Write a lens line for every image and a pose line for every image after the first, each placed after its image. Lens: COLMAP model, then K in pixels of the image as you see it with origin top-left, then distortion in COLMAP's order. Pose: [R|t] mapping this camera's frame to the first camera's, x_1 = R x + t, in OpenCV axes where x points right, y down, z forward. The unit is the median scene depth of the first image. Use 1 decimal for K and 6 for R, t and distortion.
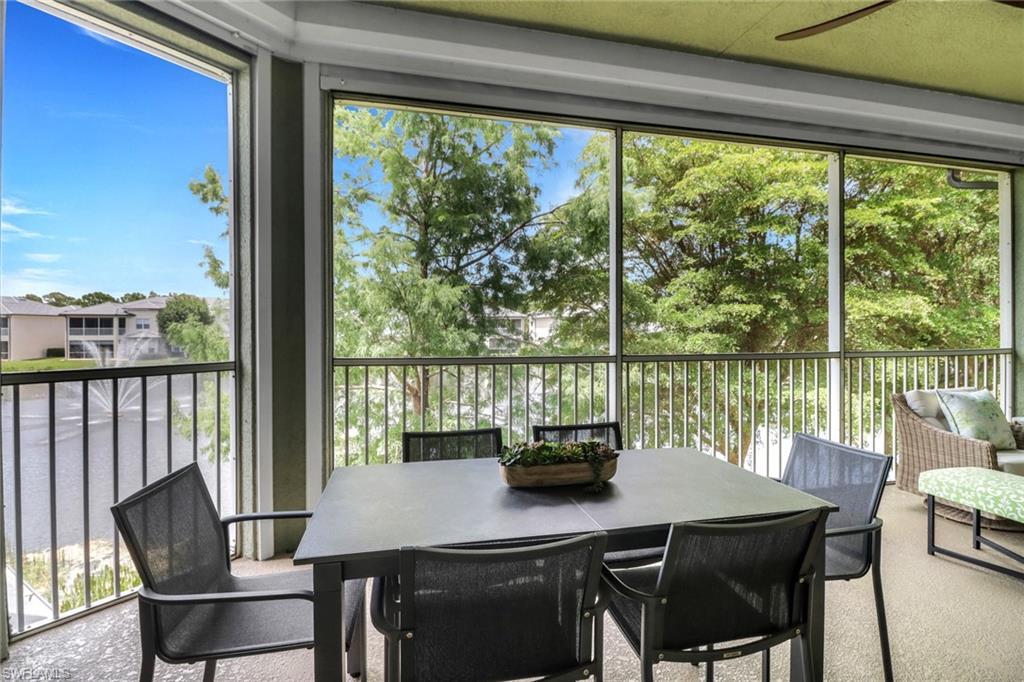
lens RADIAL K [[496.8, 0, 514.6], [0, 496.8, 330.7], [0, 0, 1]] dist [0.000913, -0.013785]
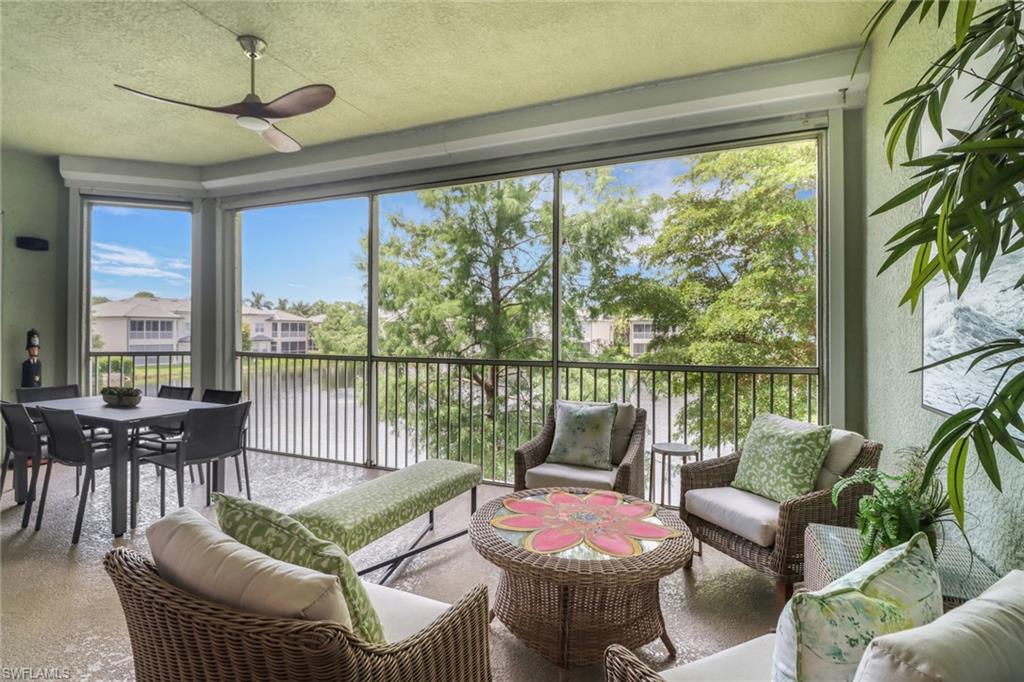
lens RADIAL K [[490.3, 0, 510.6], [0, 490.3, 328.3], [0, 0, 1]] dist [-0.000174, -0.012009]
pose [[0.808084, -0.003553, -0.589056, 1.350585], [-0.007452, 0.999840, -0.016254, -0.007571], [0.589019, 0.017524, 0.807929, 0.113719]]
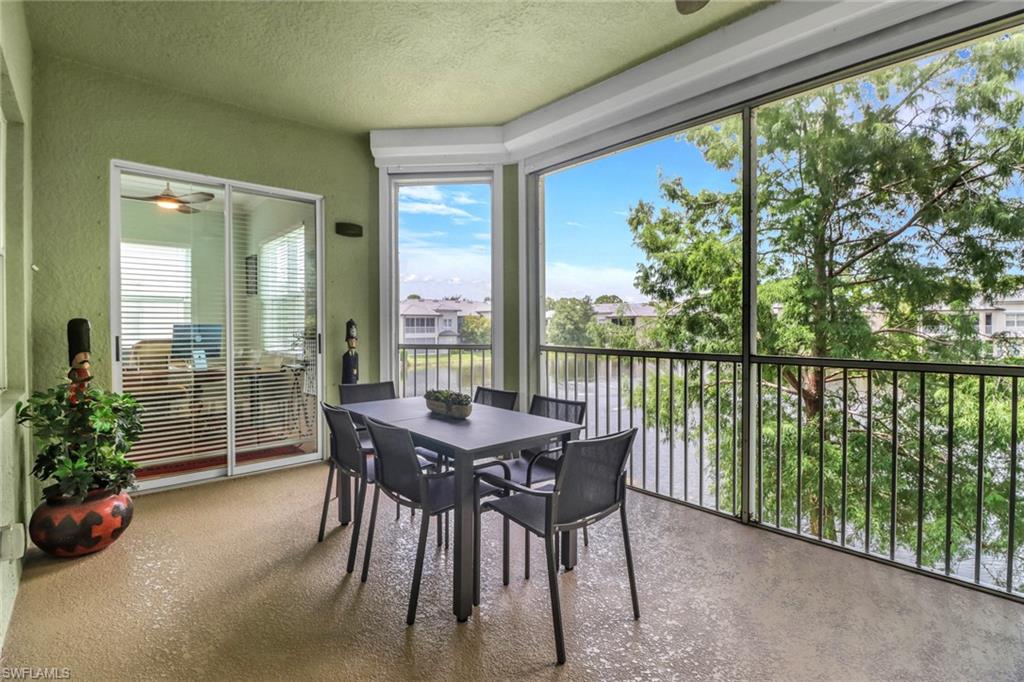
lens RADIAL K [[490.3, 0, 510.6], [0, 490.3, 328.3], [0, 0, 1]] dist [-0.000174, -0.012009]
pose [[0.472569, 0.000475, -0.881294, 0.807409], [-0.004931, 0.999986, -0.002105, 0.006040], [0.881280, 0.005340, 0.472564, 0.182685]]
